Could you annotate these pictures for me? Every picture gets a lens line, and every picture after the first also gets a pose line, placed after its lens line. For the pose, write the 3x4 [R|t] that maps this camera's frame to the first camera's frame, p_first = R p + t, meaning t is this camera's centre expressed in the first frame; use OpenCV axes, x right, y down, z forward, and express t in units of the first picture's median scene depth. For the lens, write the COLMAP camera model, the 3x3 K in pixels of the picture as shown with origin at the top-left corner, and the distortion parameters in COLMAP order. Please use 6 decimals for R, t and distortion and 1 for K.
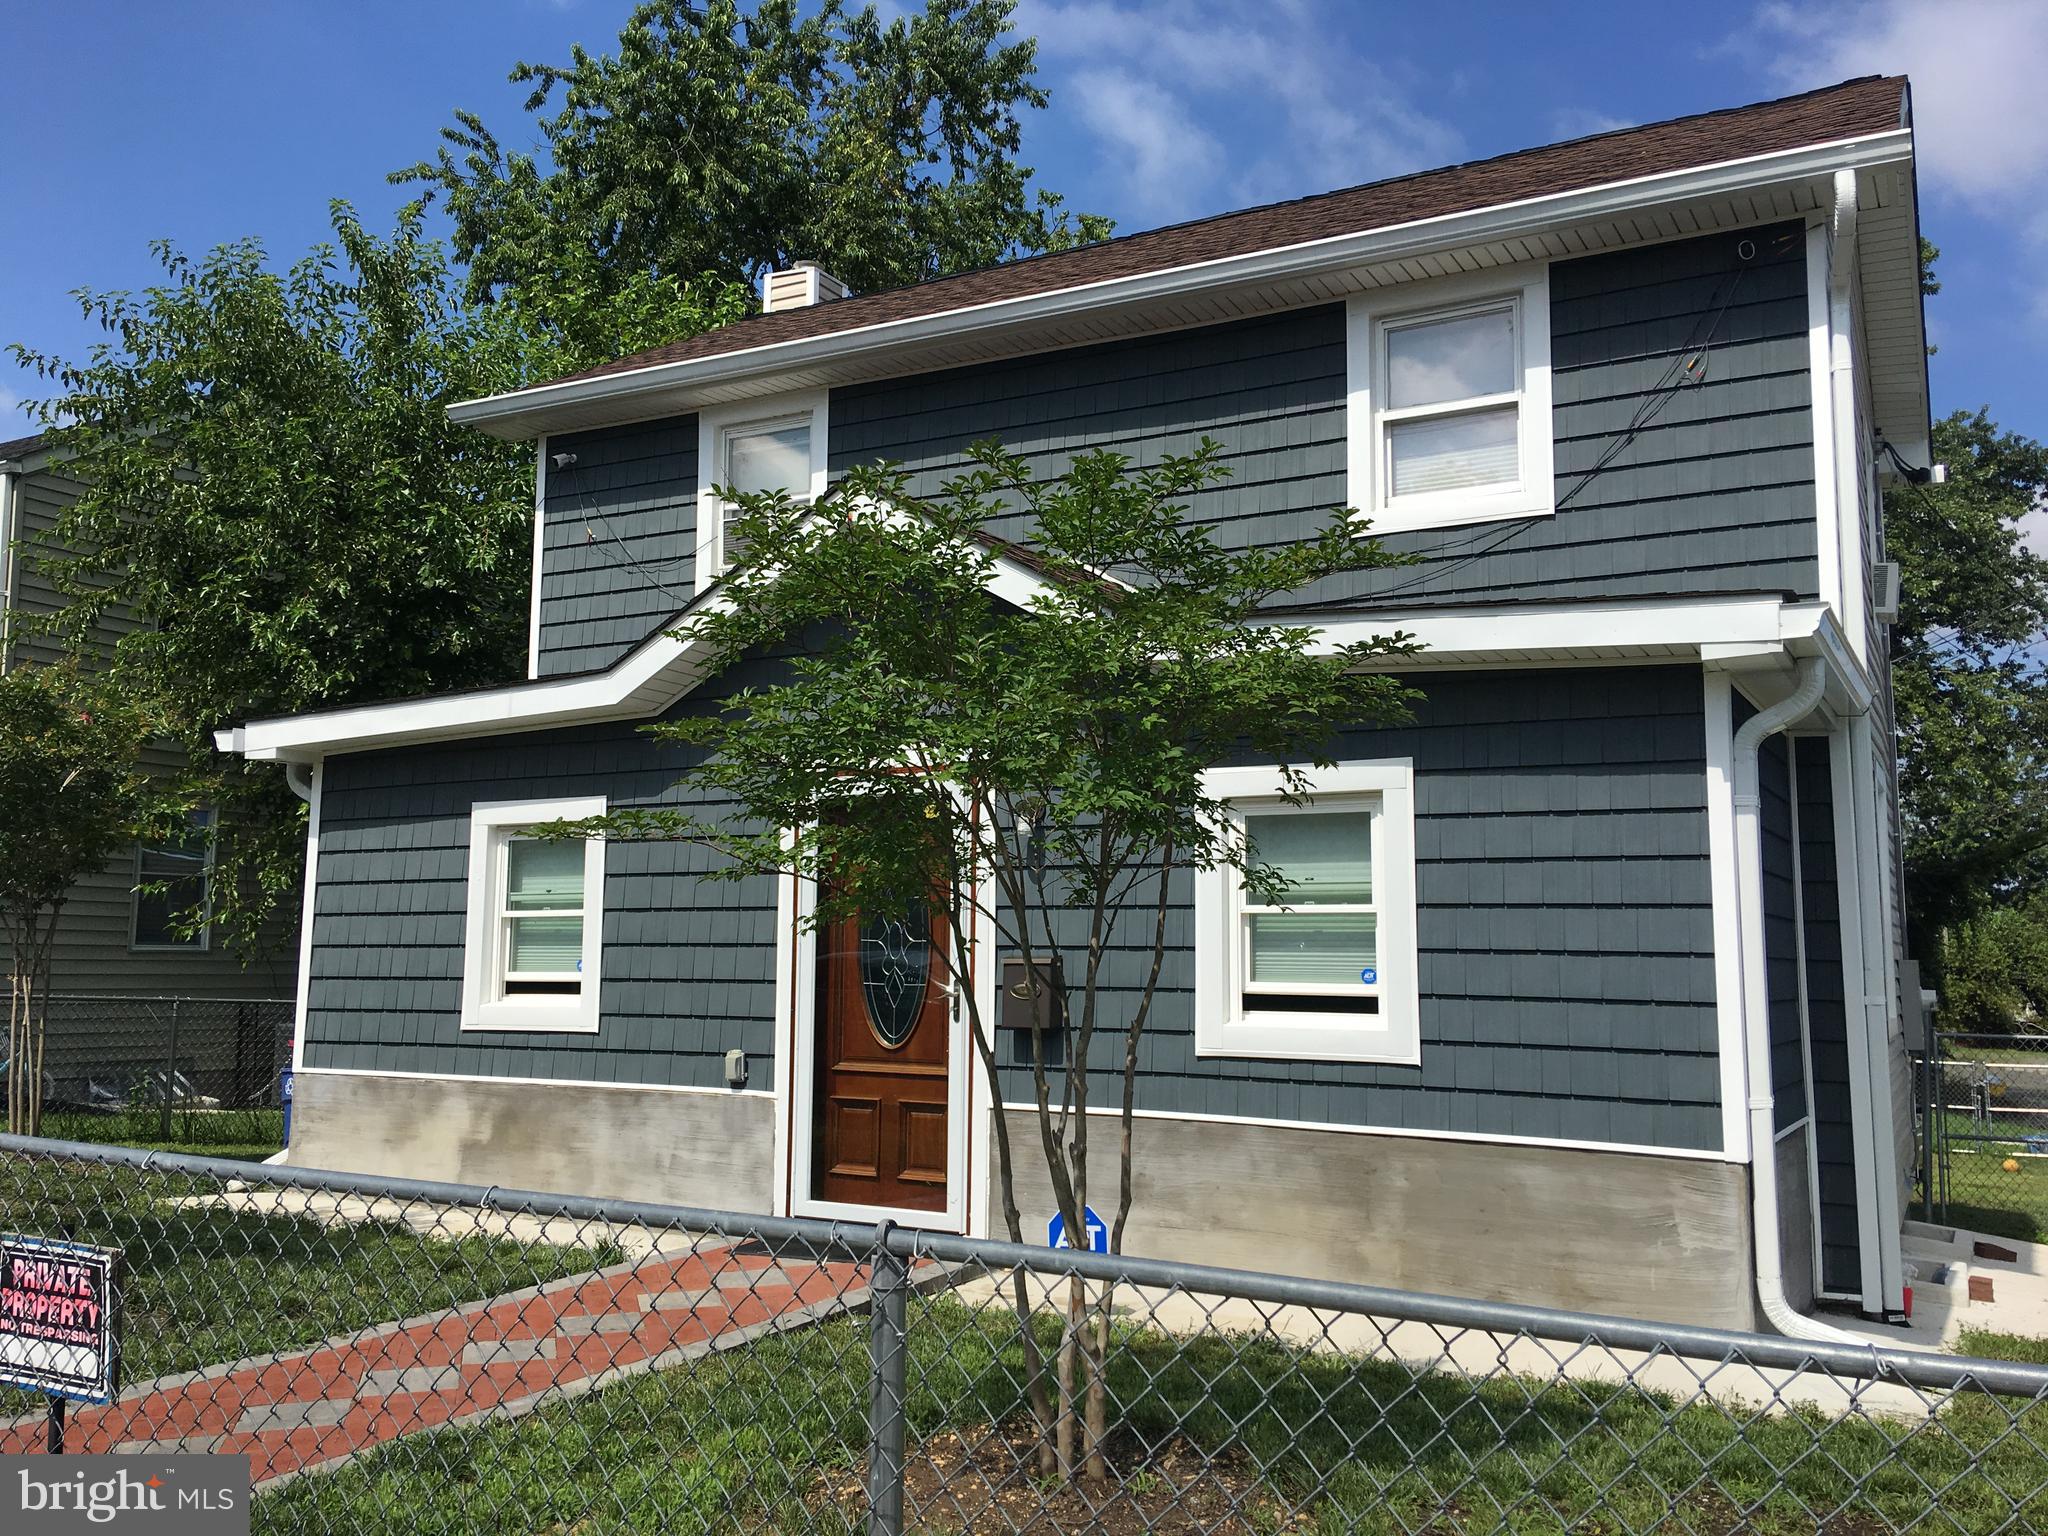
lens RADIAL K [[1737.1, 0, 1016.7], [0, 1737.1, 761.4], [0, 0, 1]] dist [0.110948, -0.170323]
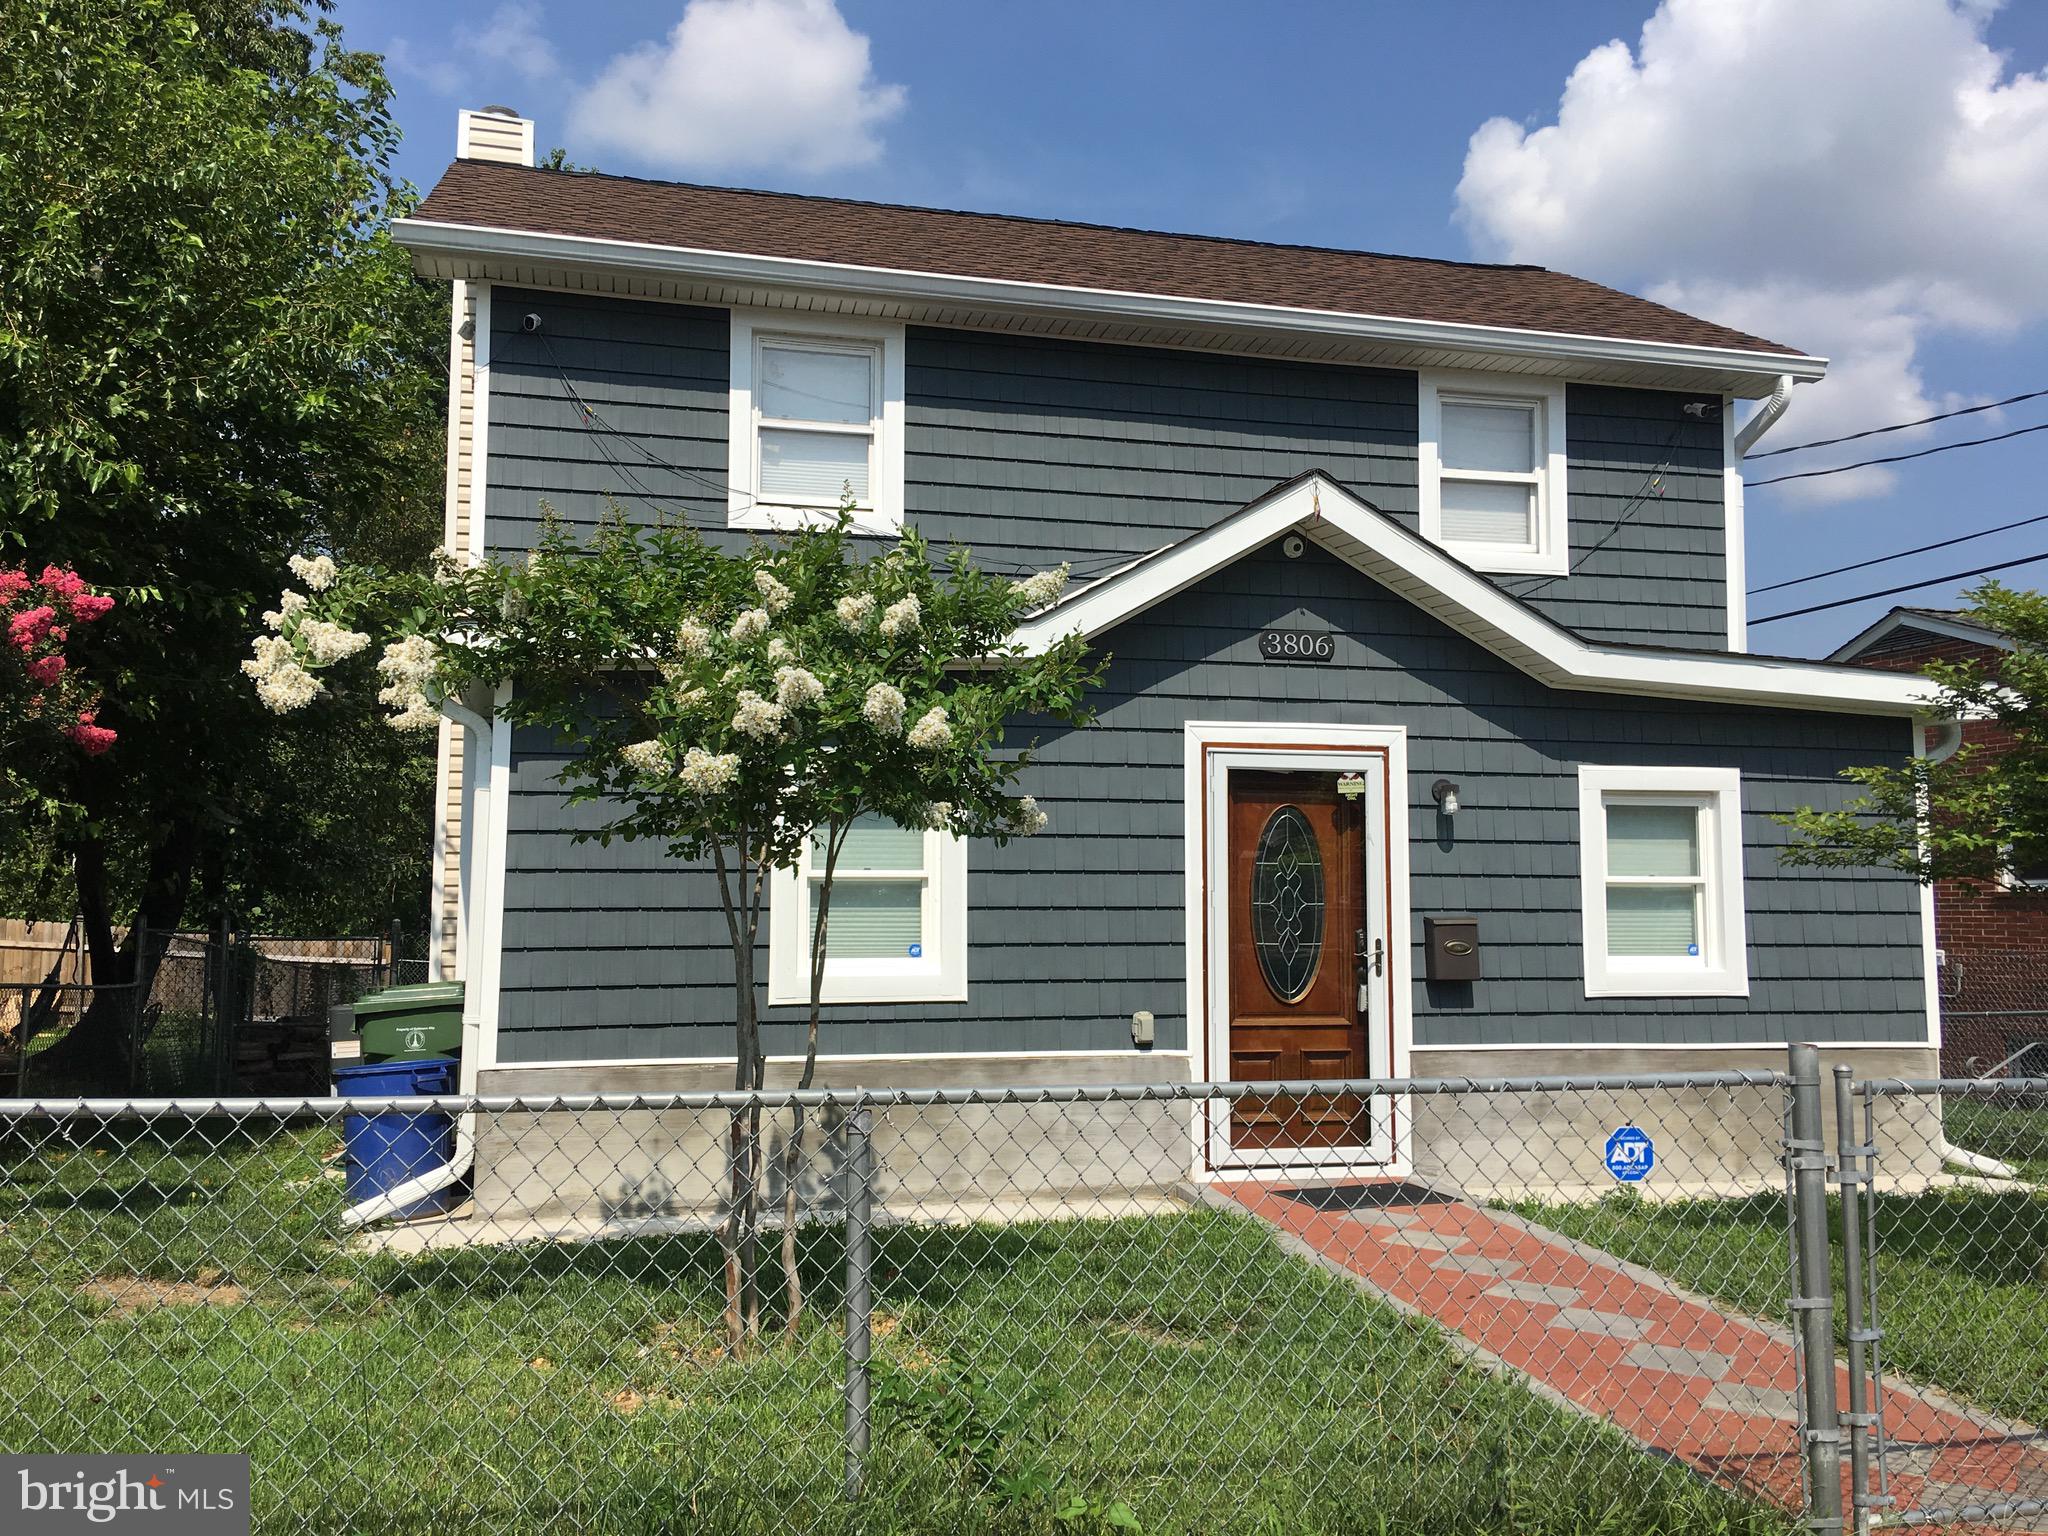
lens RADIAL K [[1737.1, 0, 1027.9], [0, 1737.1, 764.8], [0, 0, 1]] dist [0.110948, -0.170323]
pose [[0.732448, 0.047023, 0.679197, -0.887463], [-0.071286, 0.997425, 0.007820, 0.019084], [-0.677081, -0.054145, 0.733914, 0.306255]]
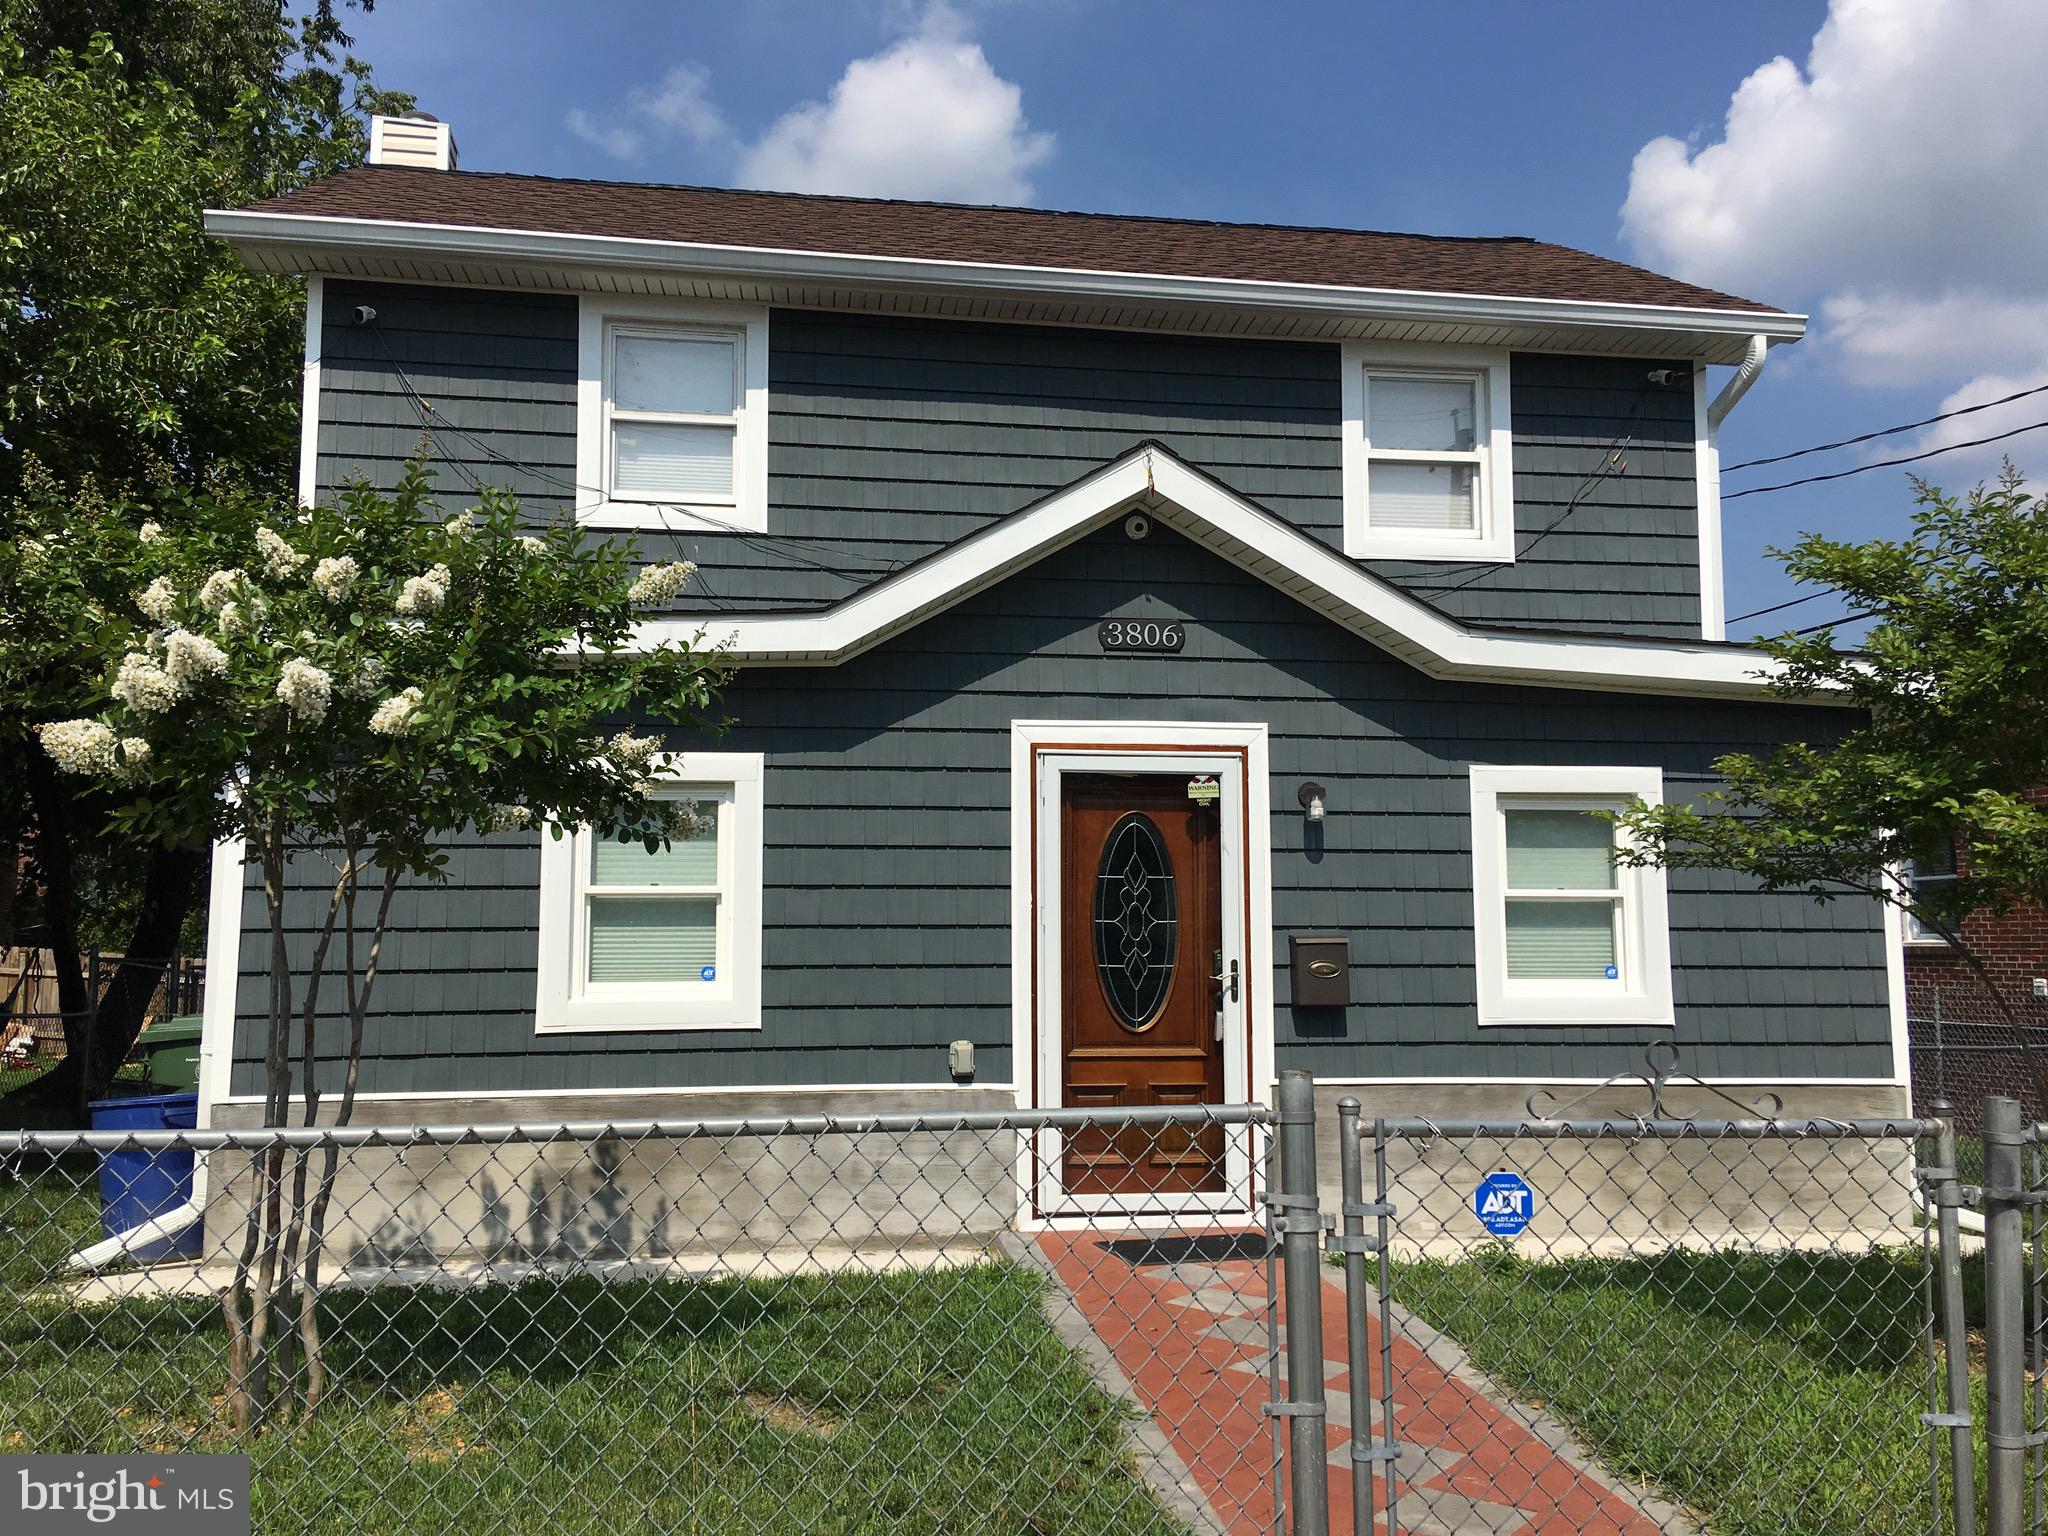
lens RADIAL K [[1737.1, 0, 1020.1], [0, 1737.1, 770.9], [0, 0, 1]] dist [0.110948, -0.170323]
pose [[0.791788, 0.049830, 0.608759, -0.687932], [-0.059992, 0.998192, -0.003679, 0.025161], [-0.607842, -0.033608, 0.793346, 0.257104]]
